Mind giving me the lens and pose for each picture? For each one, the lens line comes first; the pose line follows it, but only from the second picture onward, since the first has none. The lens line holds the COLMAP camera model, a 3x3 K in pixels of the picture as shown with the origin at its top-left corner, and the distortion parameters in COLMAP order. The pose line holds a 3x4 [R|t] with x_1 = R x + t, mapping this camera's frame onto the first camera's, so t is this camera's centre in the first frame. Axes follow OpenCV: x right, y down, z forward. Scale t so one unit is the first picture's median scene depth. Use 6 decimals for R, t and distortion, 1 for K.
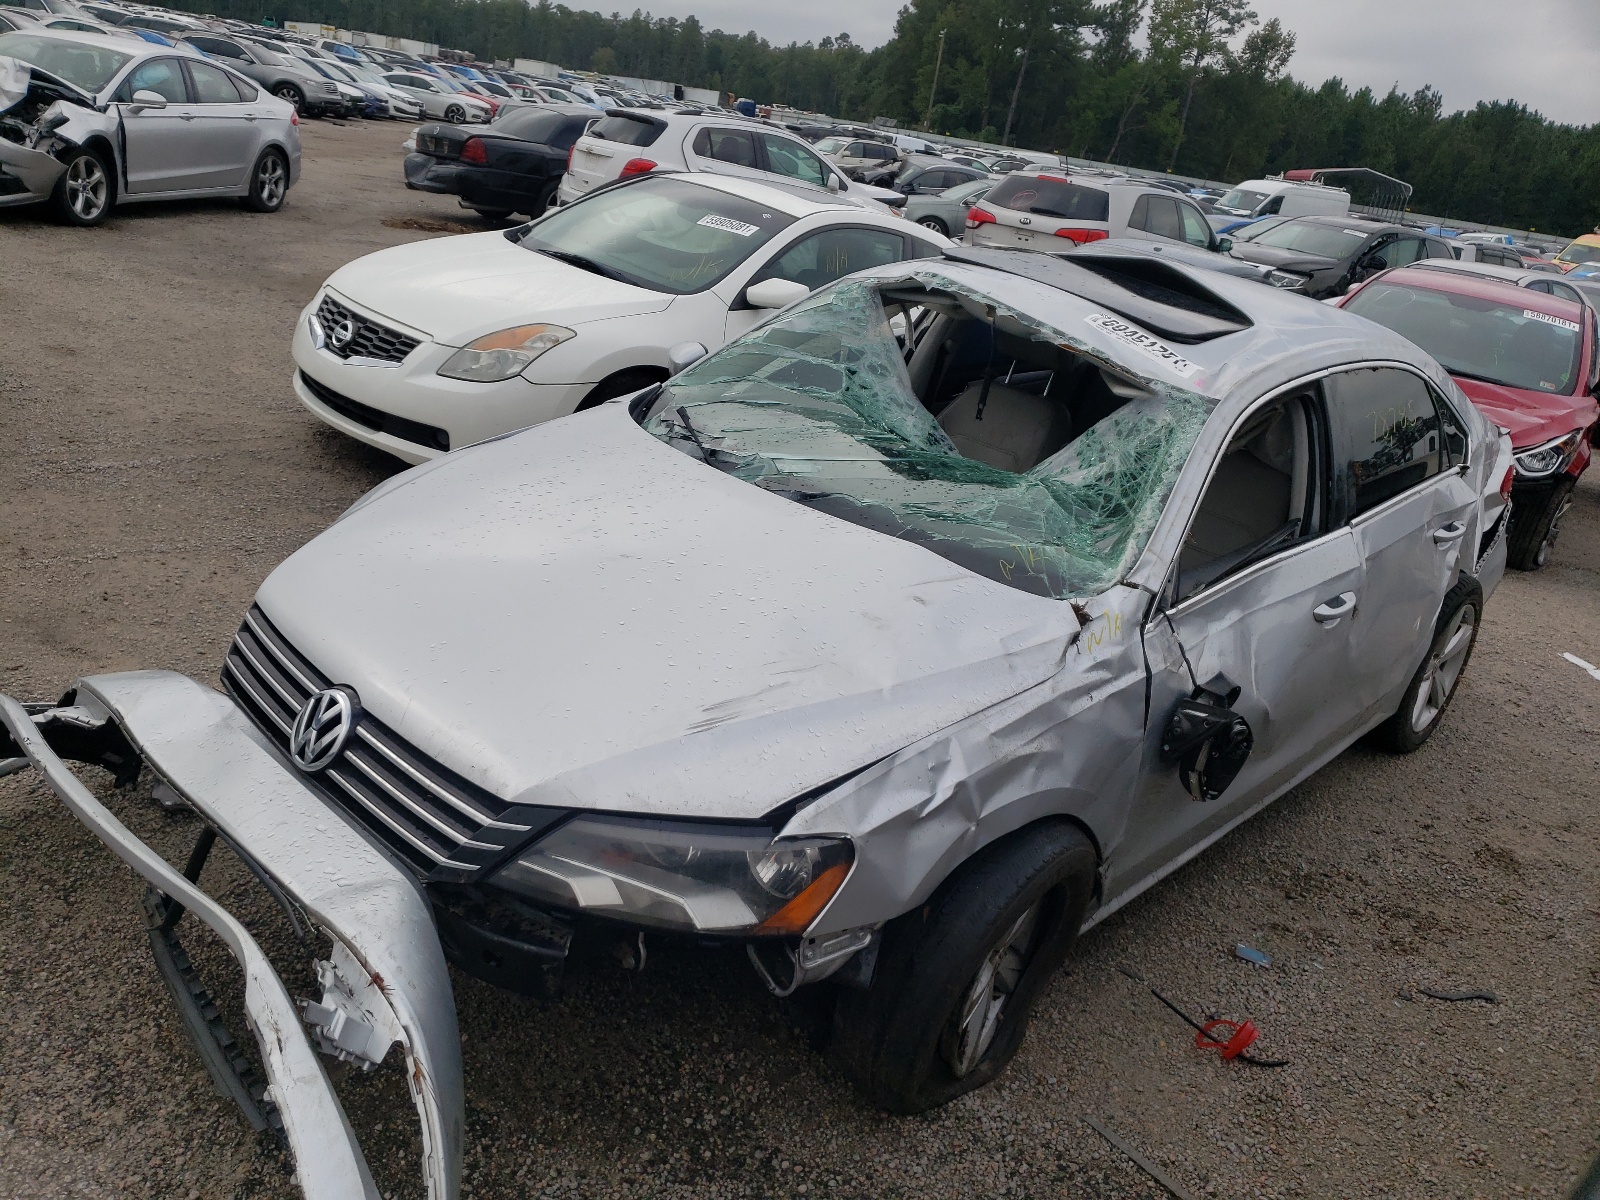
lens RADIAL K [[1210.7, 0, 799.4], [0, 1210.7, 632.9], [0, 0, 1]] dist [0.019018, 0.005136]
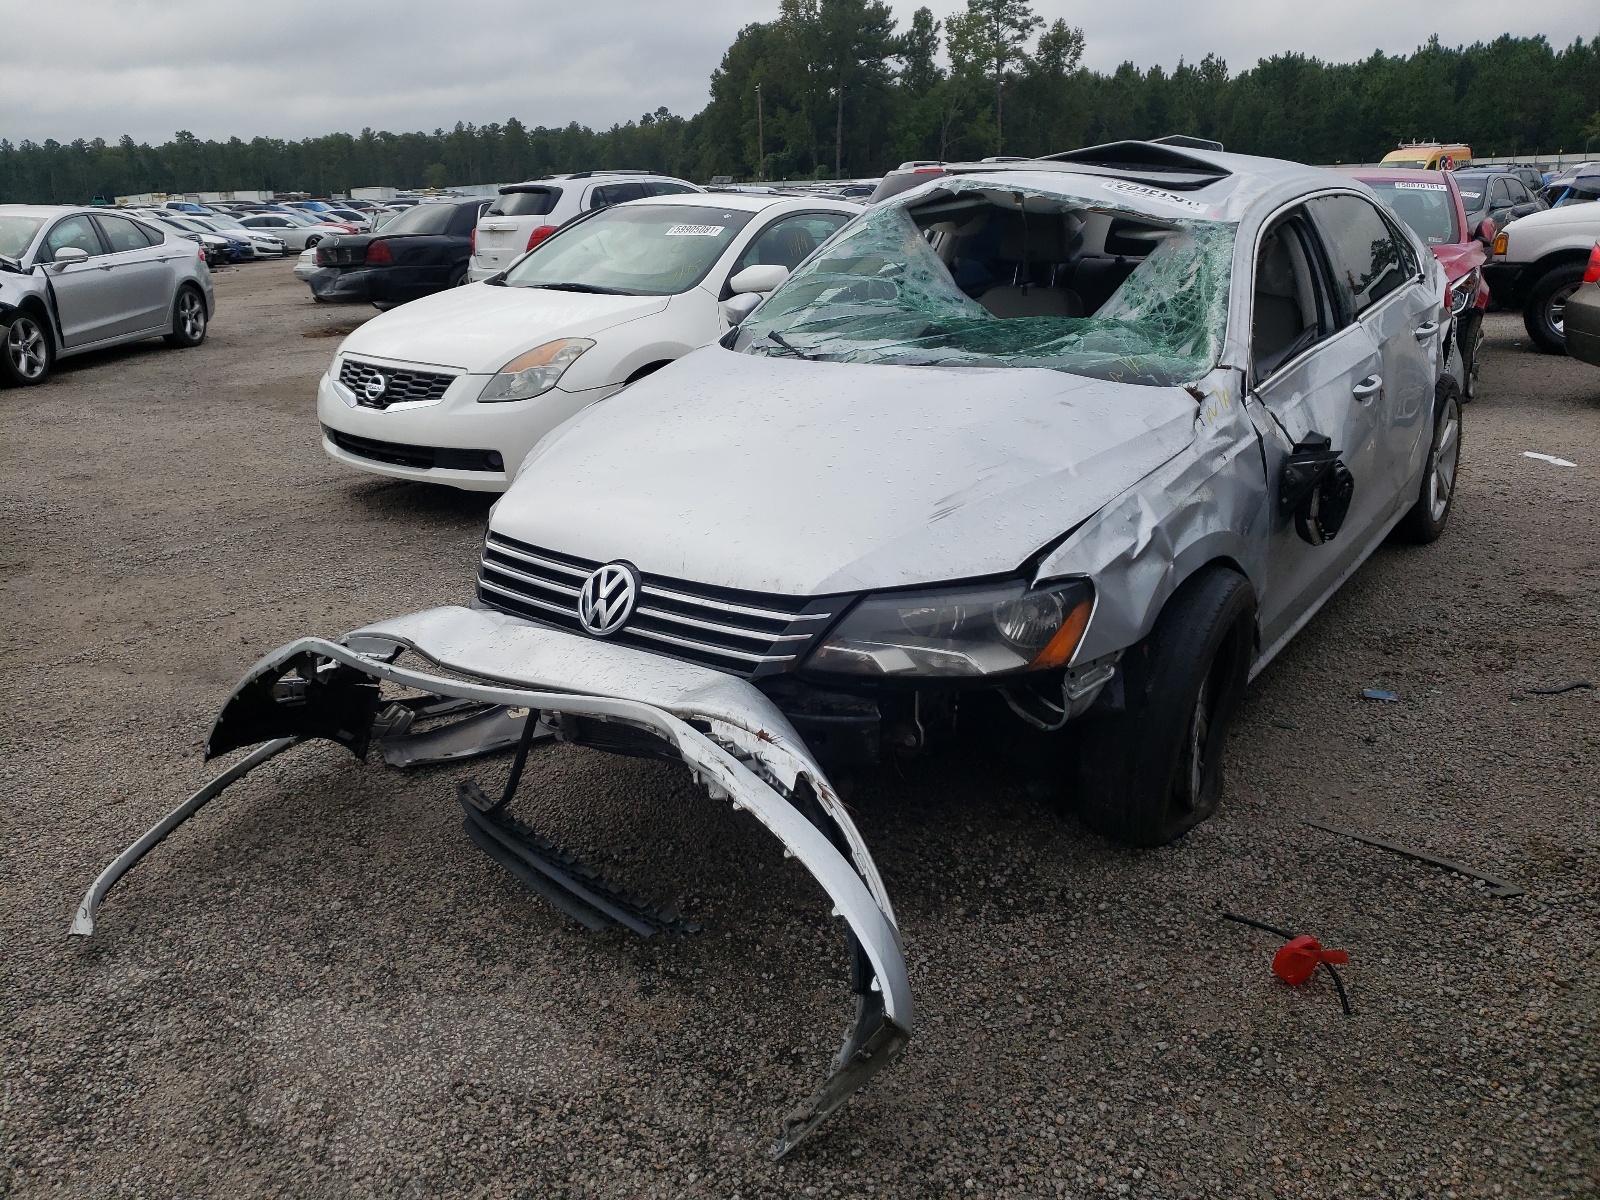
lens RADIAL K [[1215.1, 0, 800.0], [0, 1215.1, 600.0], [0, 0, 1]] dist [0.027551, -0.006596]
pose [[0.974467, -0.214086, 0.067687, -0.113627], [0.218371, 0.973773, -0.063878, 0.074313], [-0.052236, 0.077028, 0.995660, -0.056891]]
